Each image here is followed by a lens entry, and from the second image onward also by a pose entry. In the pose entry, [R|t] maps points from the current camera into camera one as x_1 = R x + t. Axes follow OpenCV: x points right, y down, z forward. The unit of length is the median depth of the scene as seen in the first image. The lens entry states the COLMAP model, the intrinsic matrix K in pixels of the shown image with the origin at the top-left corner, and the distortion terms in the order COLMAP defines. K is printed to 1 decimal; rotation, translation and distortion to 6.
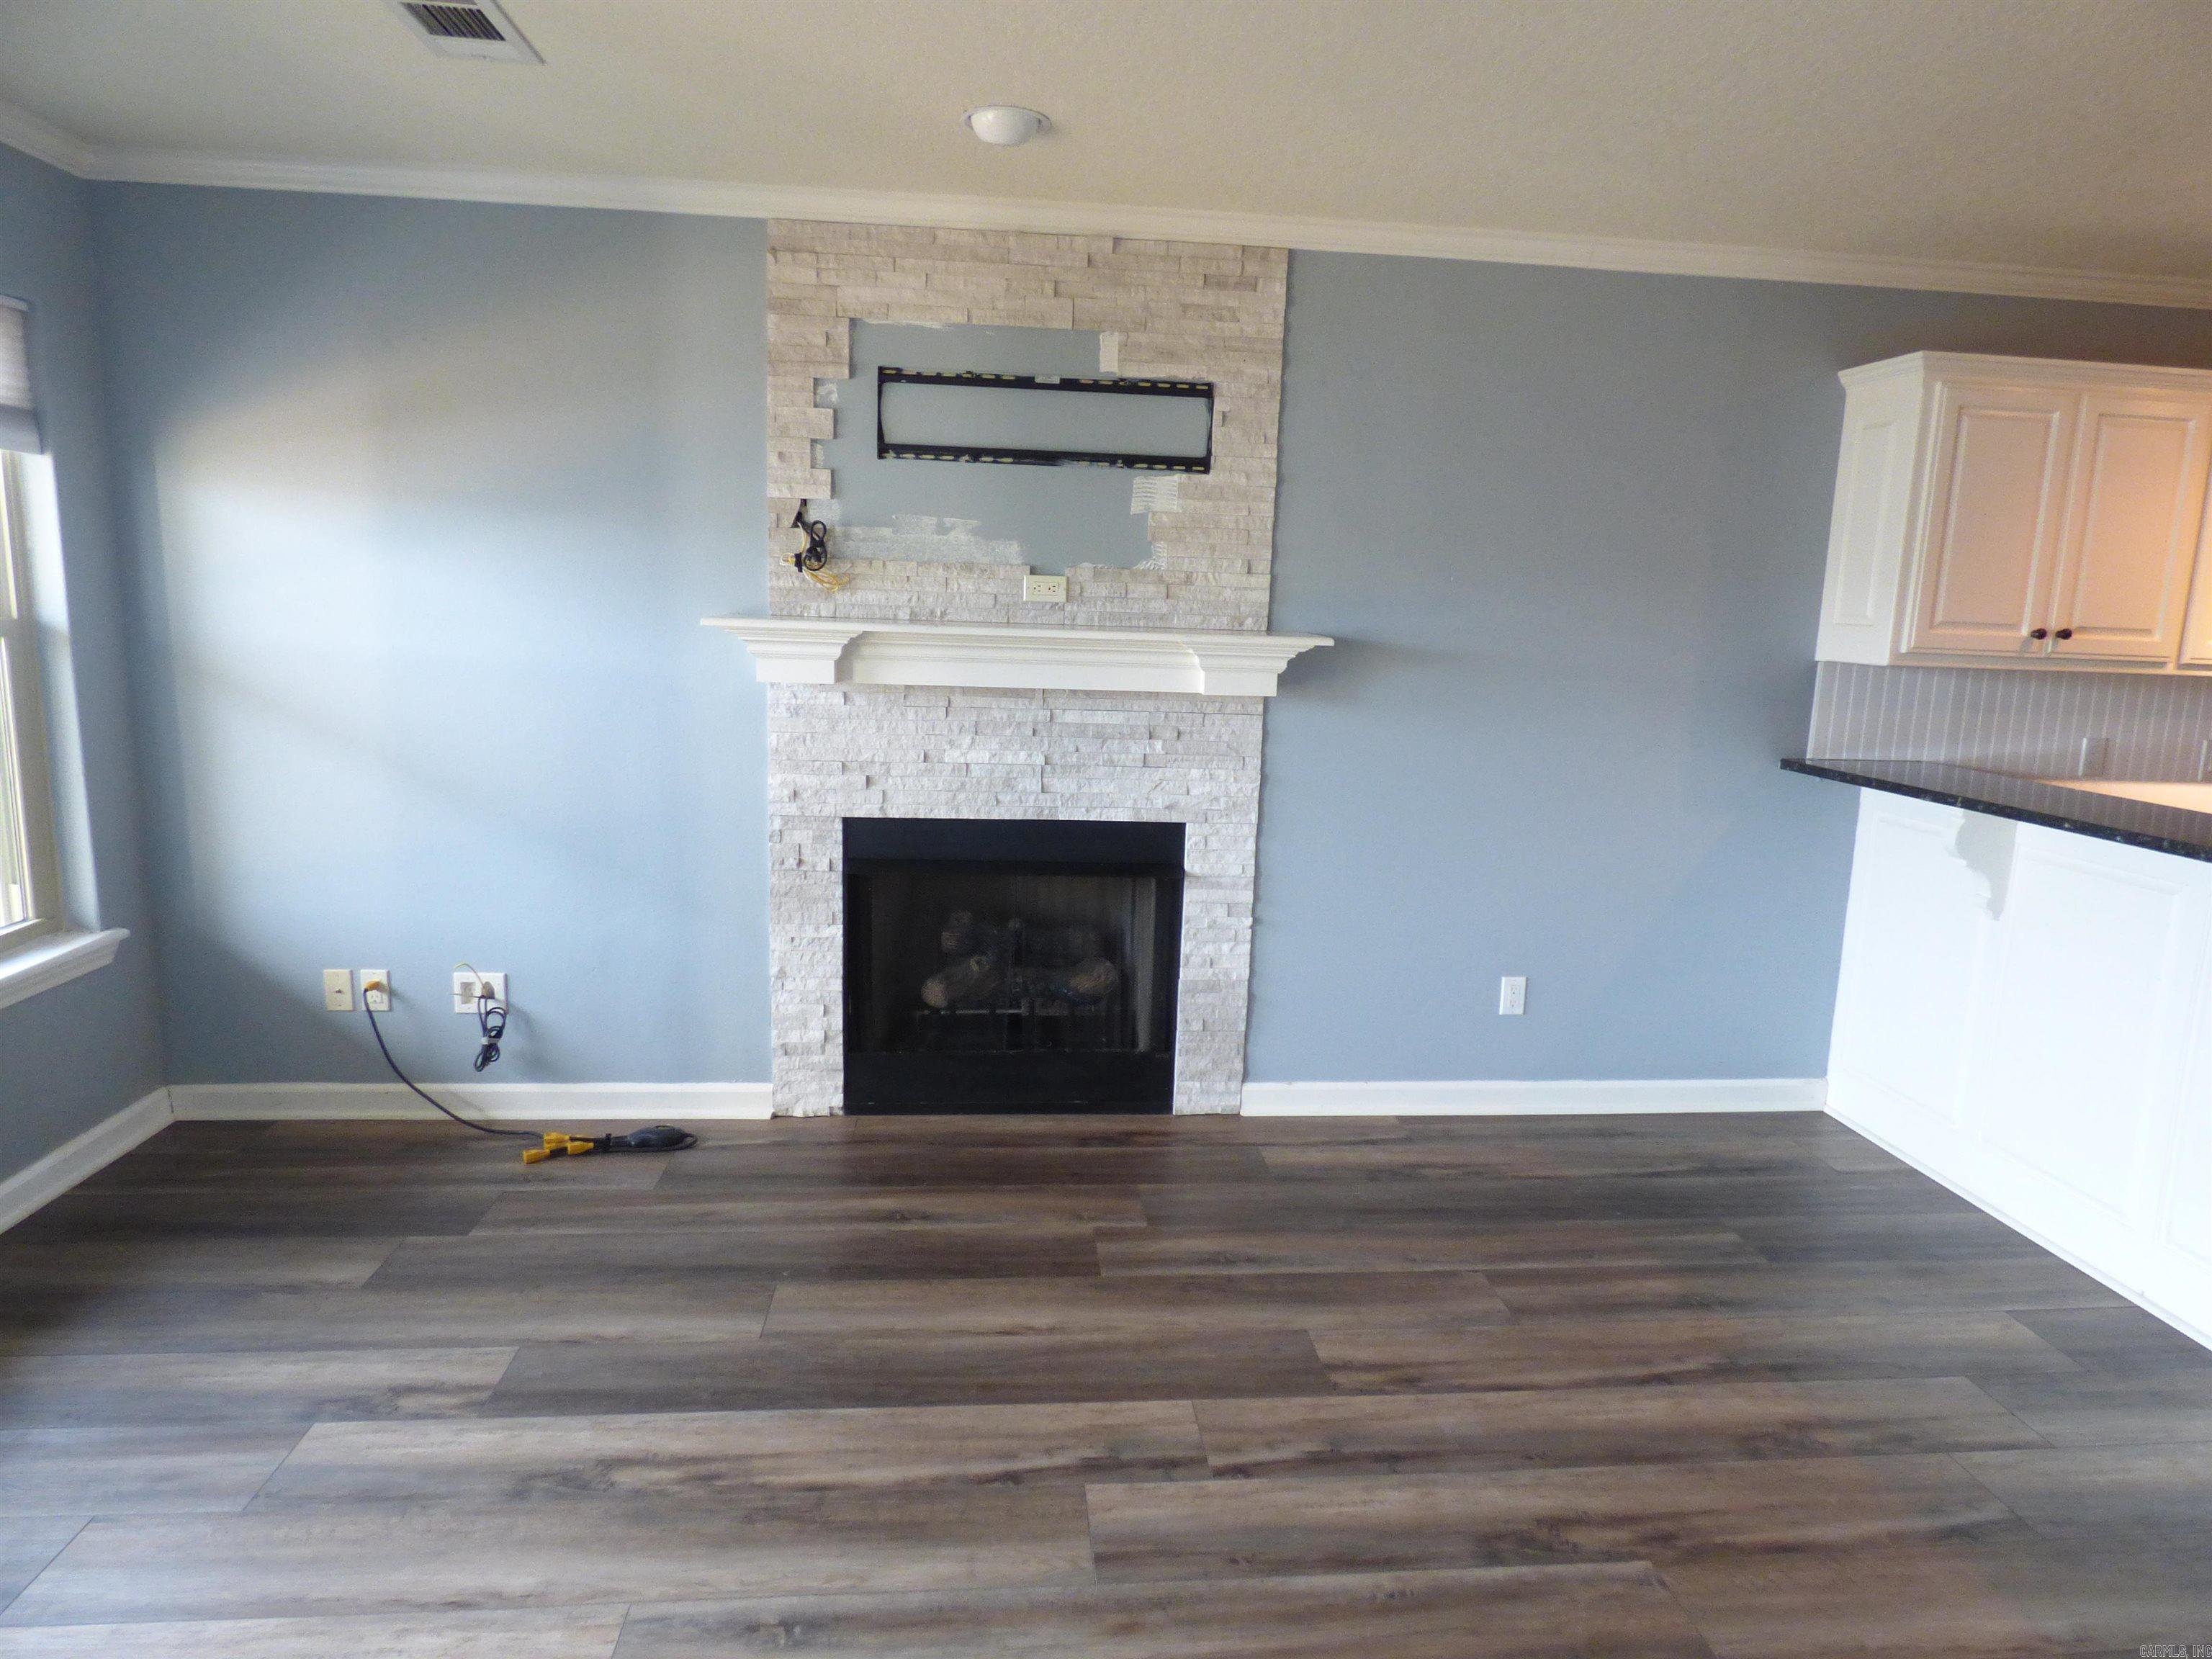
lens RADIAL K [[1312.5, 0, 1109.2], [0, 1312.5, 826.7], [0, 0, 1]] dist [-0.016161, -0.001353]
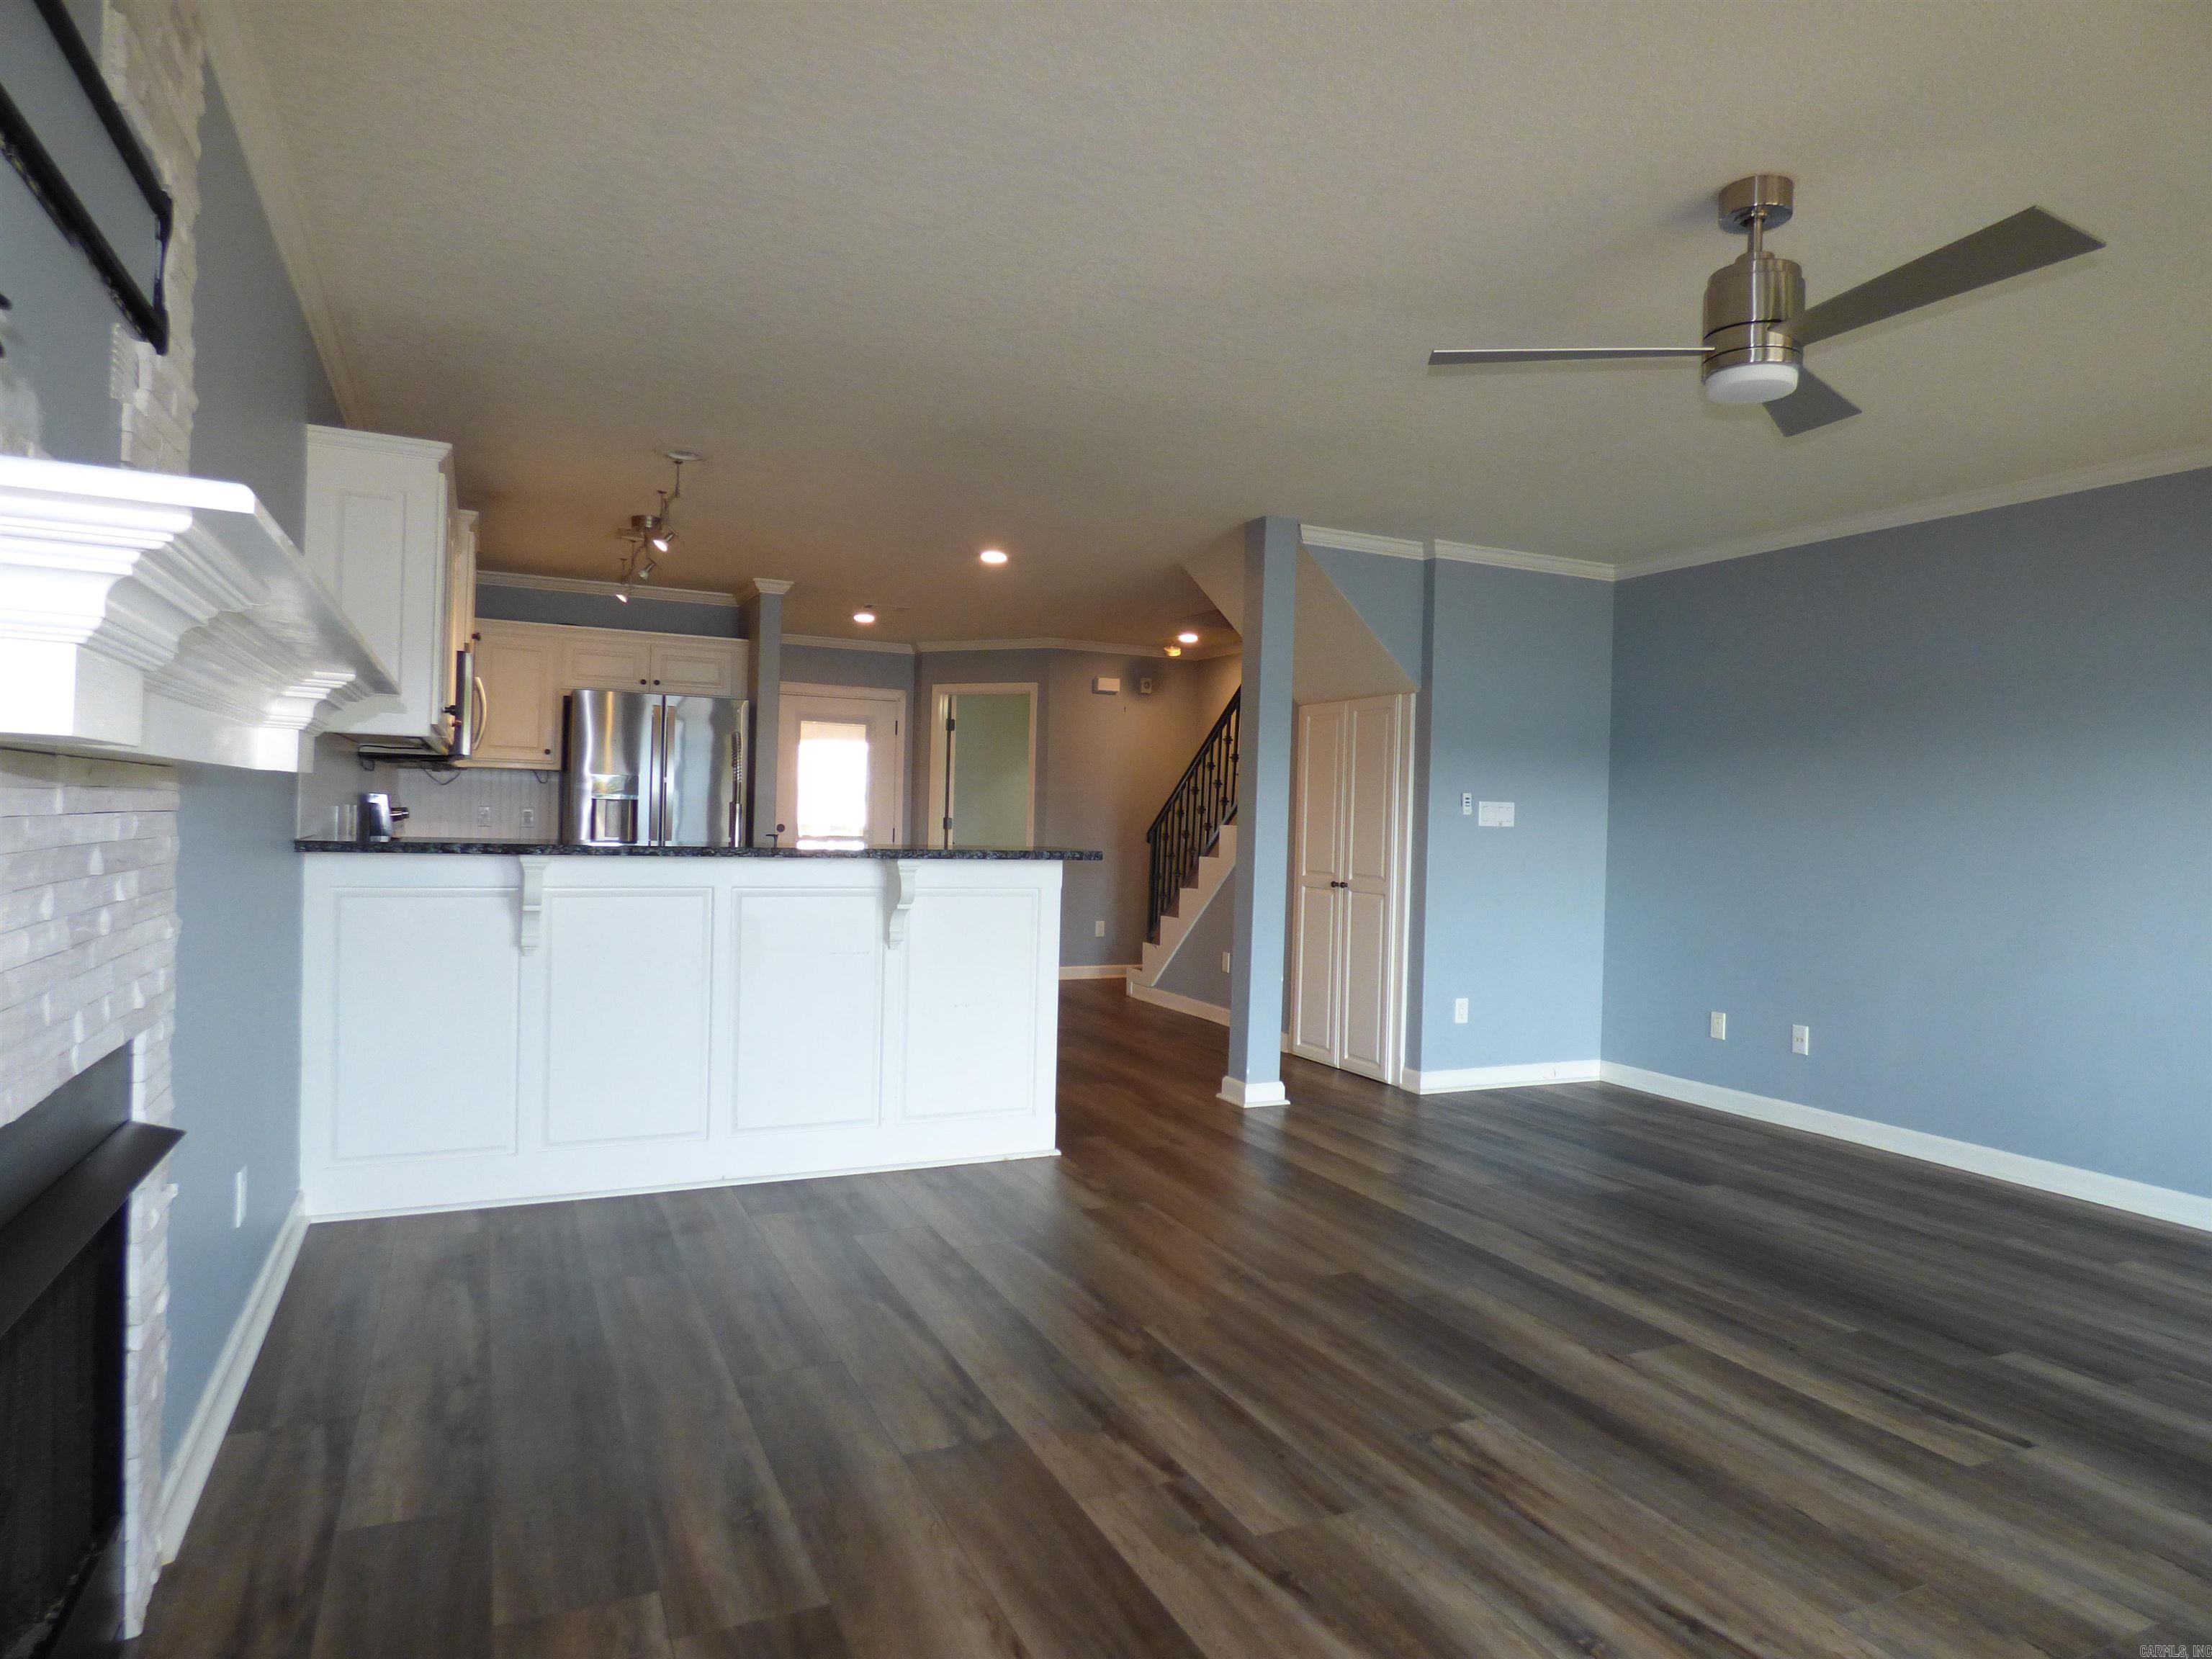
lens RADIAL K [[1322.1, 0, 1108.6], [0, 1322.1, 825.0], [0, 0, 1]] dist [-0.016351, 0.000886]
pose [[-0.343921, -0.047670, 0.937788, -0.565322], [0.121009, 0.988133, 0.094607, -0.087560], [-0.931169, 0.146018, -0.334071, 0.861634]]
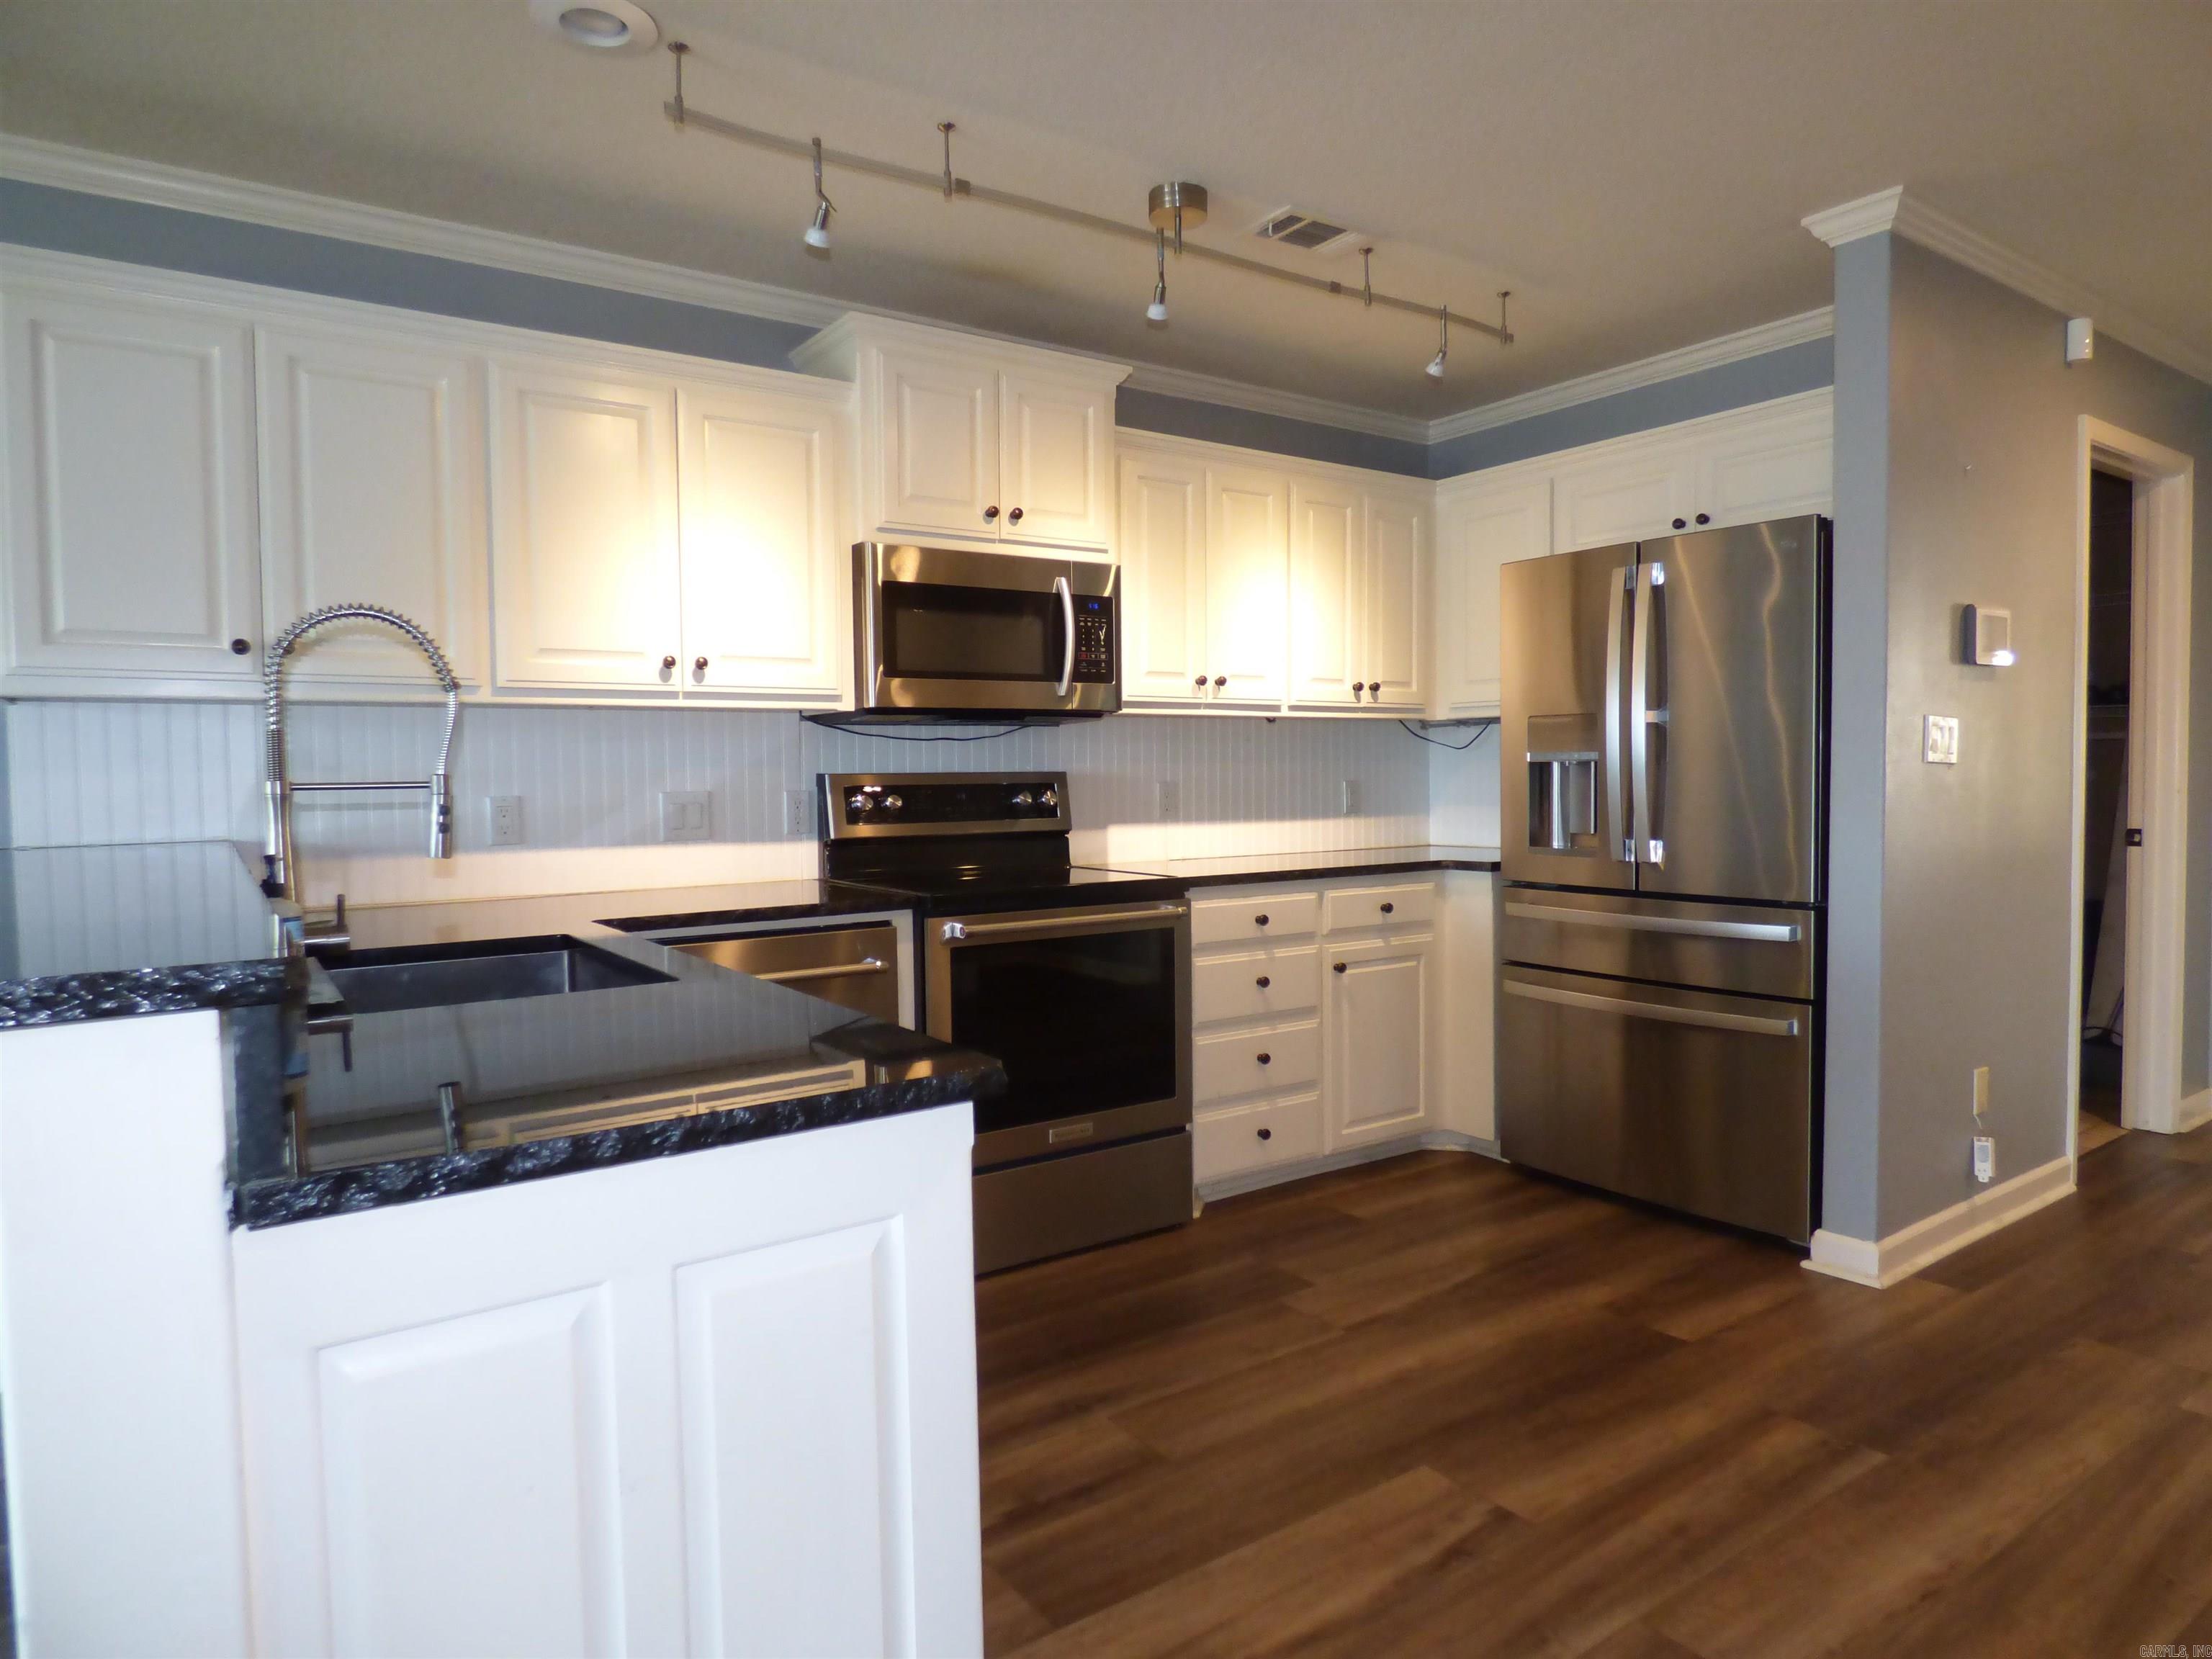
lens RADIAL K [[1322.1, 0, 1108.6], [0, 1322.1, 825.0], [0, 0, 1]] dist [-0.016351, 0.000886]
pose [[0.868202, -0.062649, 0.492240, 0.766820], [0.123585, 0.988039, -0.092224, 0.076575], [-0.480575, 0.140903, 0.865560, 0.148770]]
